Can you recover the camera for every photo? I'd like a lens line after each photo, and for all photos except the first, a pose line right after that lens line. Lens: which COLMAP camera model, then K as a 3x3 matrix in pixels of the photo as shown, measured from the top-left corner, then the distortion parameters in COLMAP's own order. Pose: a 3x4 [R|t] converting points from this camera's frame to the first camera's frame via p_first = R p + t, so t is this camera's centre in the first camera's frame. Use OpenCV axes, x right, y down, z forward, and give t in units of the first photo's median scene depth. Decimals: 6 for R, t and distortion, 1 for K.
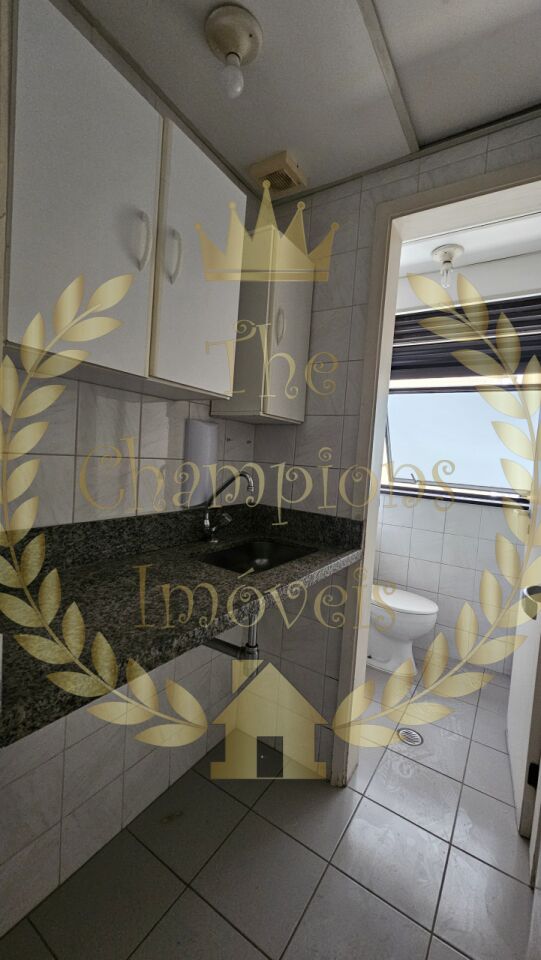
lens RADIAL K [[392.4, 0, 269.0], [0, 392.4, 479.3], [0, 0, 1]] dist [0.001830, -0.000188]
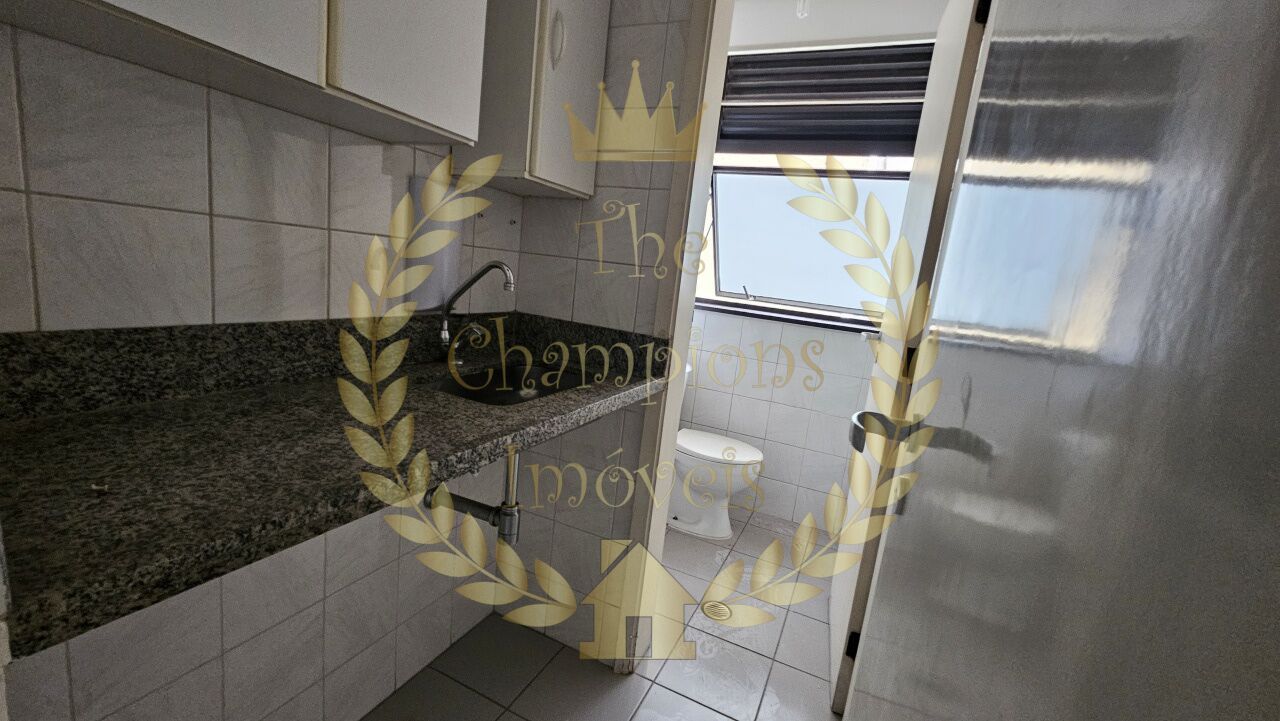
lens RADIAL K [[524.8, 0, 640.9], [0, 524.8, 362.9], [0, 0, 1]] dist [0.007691, -0.004643]
pose [[0.988368, 0.019530, 0.150822, 0.044658], [-0.038627, 0.991435, 0.124754, 0.032509], [-0.147094, -0.129129, 0.980657, 0.042928]]
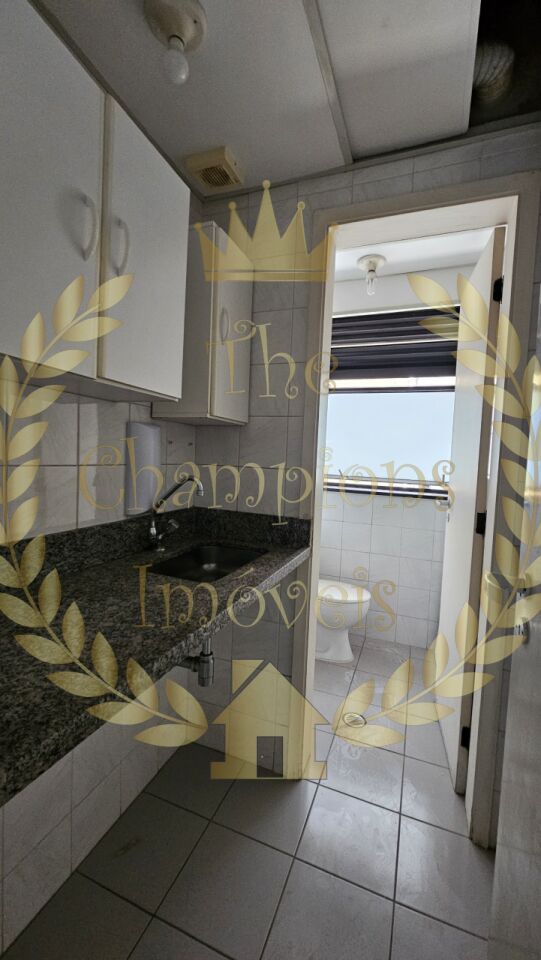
lens RADIAL K [[392.4, 0, 269.0], [0, 392.4, 479.3], [0, 0, 1]] dist [0.001830, -0.000188]
pose [[0.979187, -0.036777, 0.199599, -0.072255], [0.035576, 0.999321, 0.009599, -0.013233], [-0.199816, -0.002298, 0.979831, 0.016812]]
